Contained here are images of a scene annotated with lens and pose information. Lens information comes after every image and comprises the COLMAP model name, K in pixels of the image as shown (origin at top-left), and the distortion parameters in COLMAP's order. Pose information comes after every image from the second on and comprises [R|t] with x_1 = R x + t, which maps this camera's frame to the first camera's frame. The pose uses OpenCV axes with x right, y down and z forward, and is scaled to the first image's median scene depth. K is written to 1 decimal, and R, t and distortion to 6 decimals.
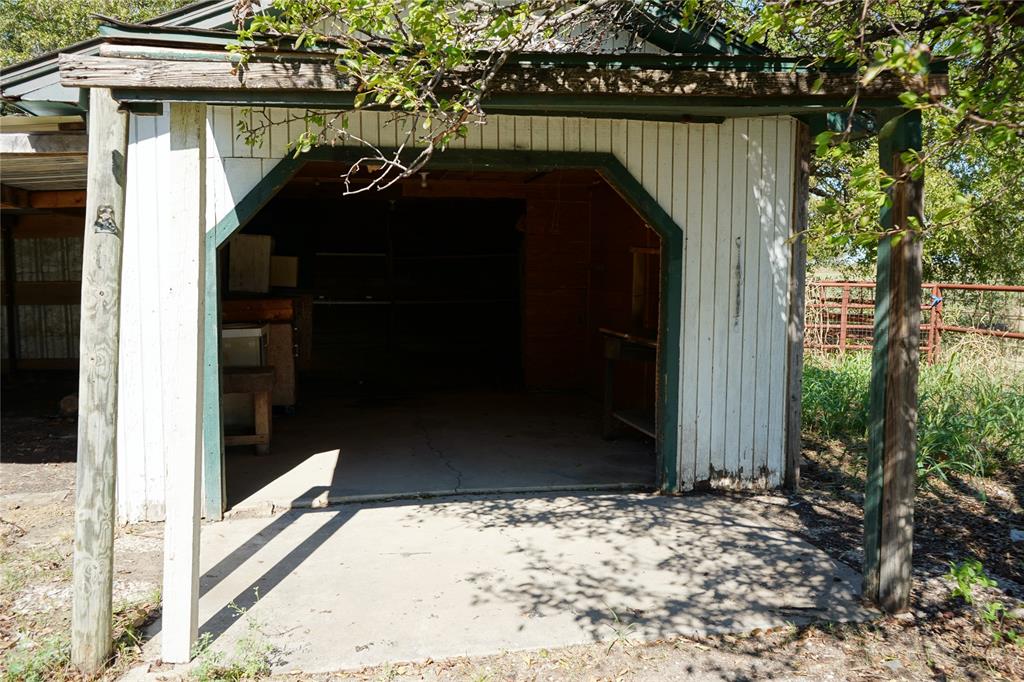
lens RADIAL K [[822.5, 0, 512.0], [0, 822.5, 341.0], [0, 0, 1]] dist [0.000796, -0.003253]
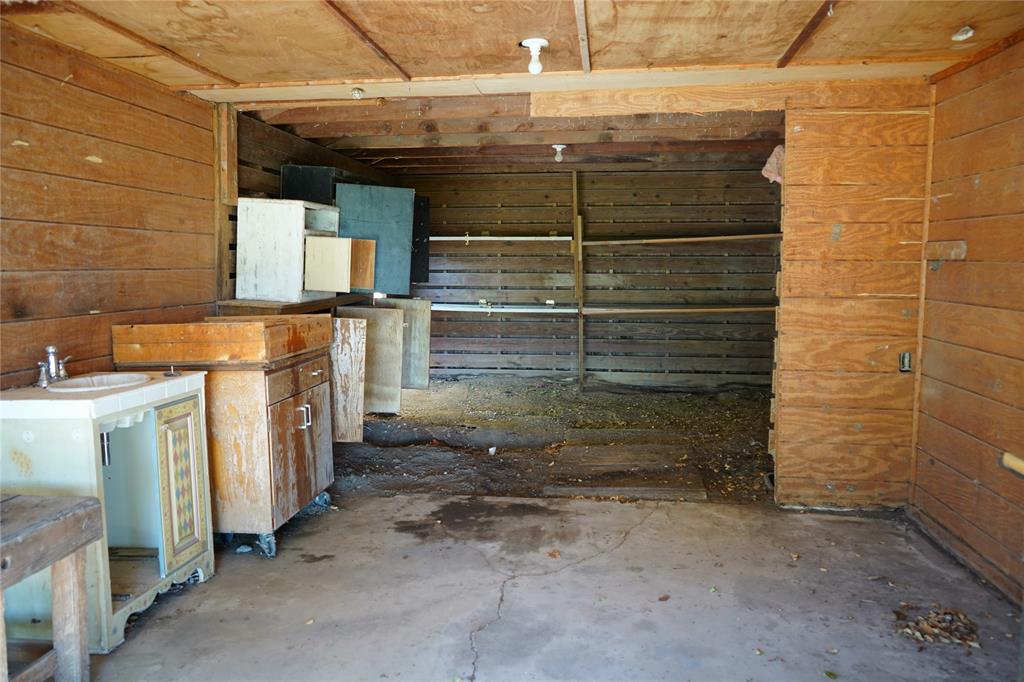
lens RADIAL K [[822.5, 0, 512.0], [0, 822.5, 341.0], [0, 0, 1]] dist [0.000796, -0.003253]
pose [[0.944239, 0.027440, -0.328115, 0.026369], [-0.024267, 0.999611, 0.013764, -0.039910], [0.328365, -0.005034, 0.944537, 0.472269]]
